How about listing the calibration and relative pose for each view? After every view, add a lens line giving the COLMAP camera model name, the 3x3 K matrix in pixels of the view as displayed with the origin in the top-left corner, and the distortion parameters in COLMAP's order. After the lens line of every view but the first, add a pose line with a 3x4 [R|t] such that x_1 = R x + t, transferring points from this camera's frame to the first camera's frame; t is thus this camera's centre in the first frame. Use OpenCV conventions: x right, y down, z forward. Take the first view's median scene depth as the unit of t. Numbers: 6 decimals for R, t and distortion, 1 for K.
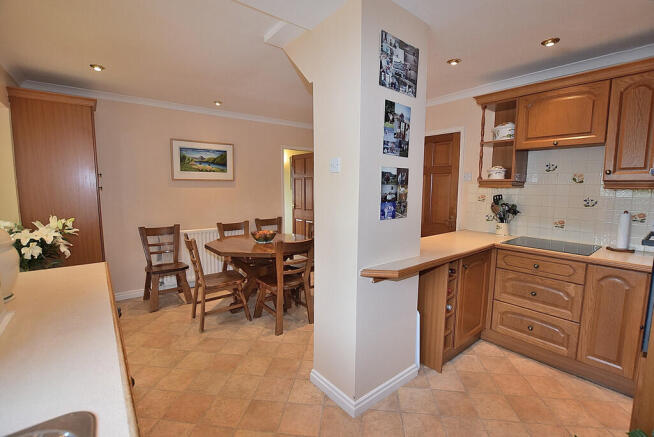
lens RADIAL K [[291.3, 0, 325.0], [0, 291.3, 218.4], [0, 0, 1]] dist [-0.023978, 0.001460]
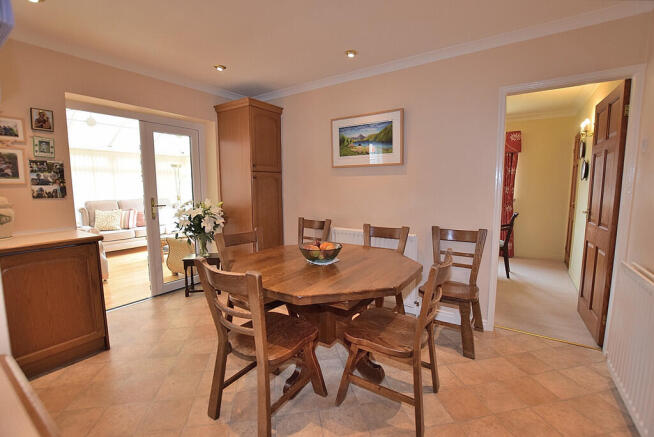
lens RADIAL K [[291.3, 0, 327.9], [0, 291.3, 215.5], [0, 0, 1]] dist [-0.023978, 0.001460]
pose [[0.300579, 0.088354, -0.949656, 0.291787], [-0.096640, 0.993397, 0.061836, -0.041909], [0.948848, 0.073188, 0.307132, 0.698485]]
